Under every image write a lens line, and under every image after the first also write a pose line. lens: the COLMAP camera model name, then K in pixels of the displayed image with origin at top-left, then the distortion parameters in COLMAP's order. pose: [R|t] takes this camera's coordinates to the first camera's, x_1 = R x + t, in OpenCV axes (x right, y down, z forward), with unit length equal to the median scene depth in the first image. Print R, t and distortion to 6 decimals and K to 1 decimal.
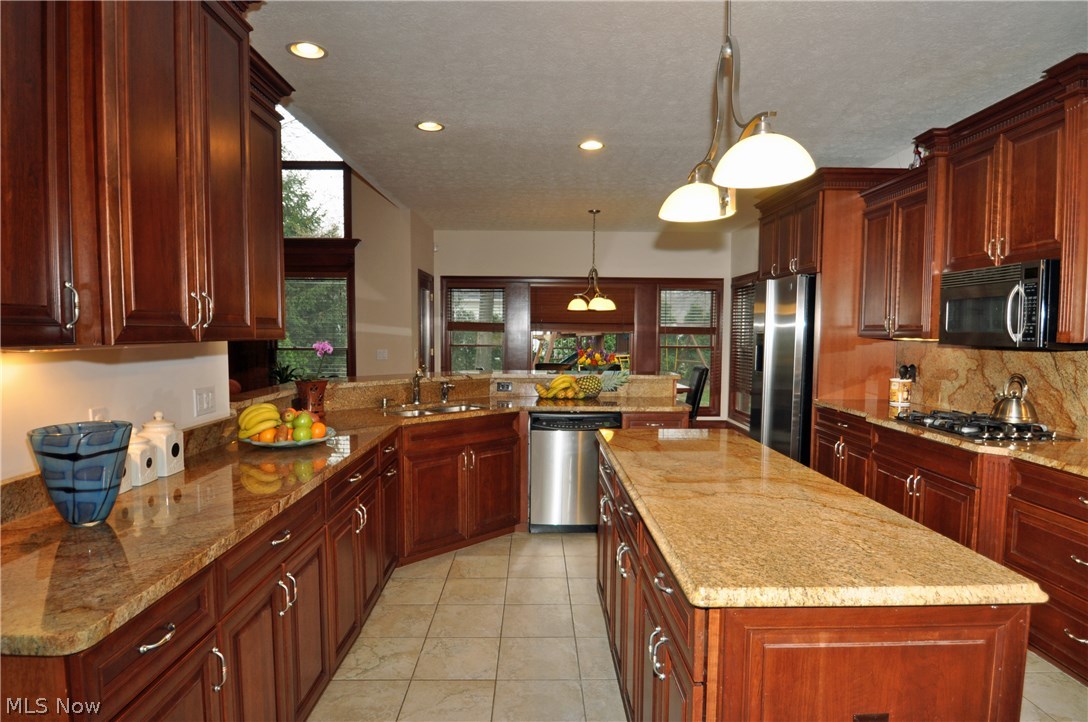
lens RADIAL K [[614.3, 0, 542.4], [0, 614.3, 365.7], [0, 0, 1]] dist [-0.021501, -0.007141]
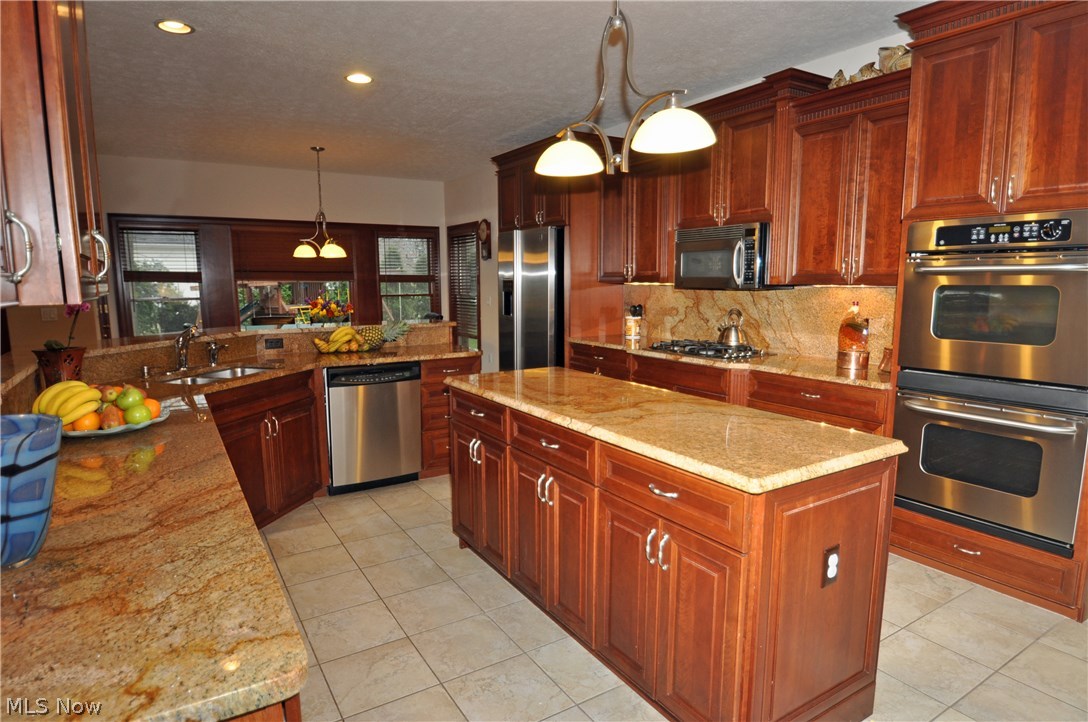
lens RADIAL K [[615.5, 0, 538.7], [0, 615.5, 366.6], [0, 0, 1]] dist [-0.015452, -0.001687]
pose [[0.857302, -0.081047, 0.508394, -0.239394], [0.037560, 0.994745, 0.095243, -0.003804], [-0.513441, -0.062556, 0.855841, 0.045250]]
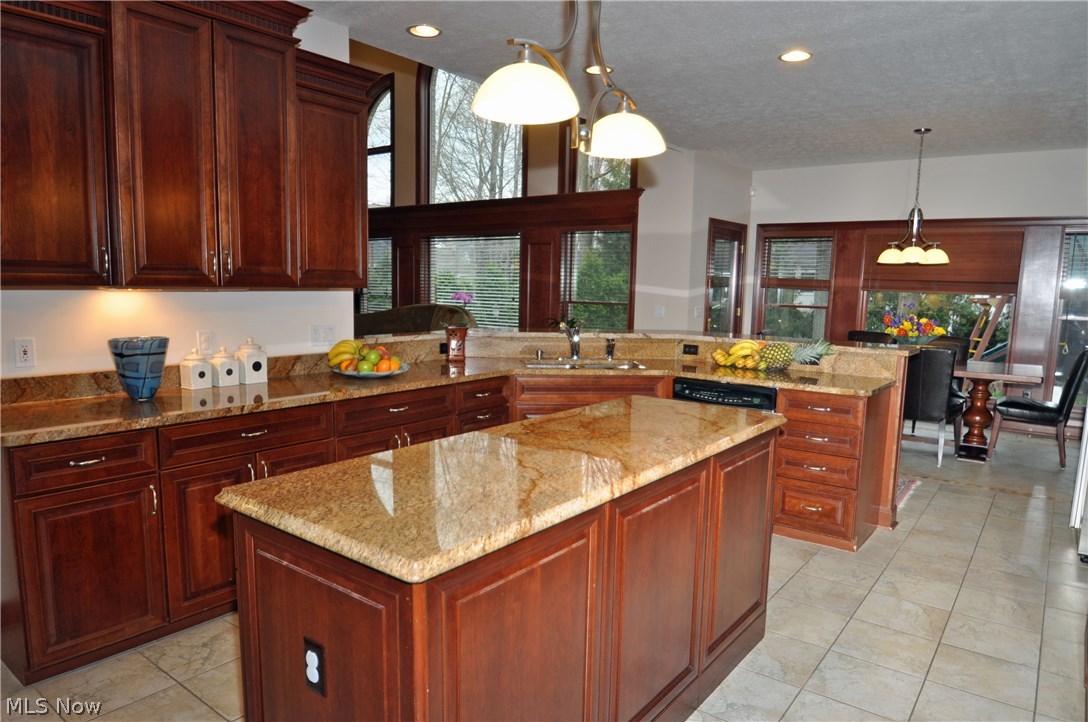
lens RADIAL K [[697.2, 0, 550.9], [0, 697.2, 370.1], [0, 0, 1]] dist [-0.032242, -0.005350]
pose [[0.789252, 0.088130, -0.607712, 0.500373], [-0.051954, 0.995683, 0.076918, -0.004517], [0.611868, -0.029135, 0.790423, 0.097597]]
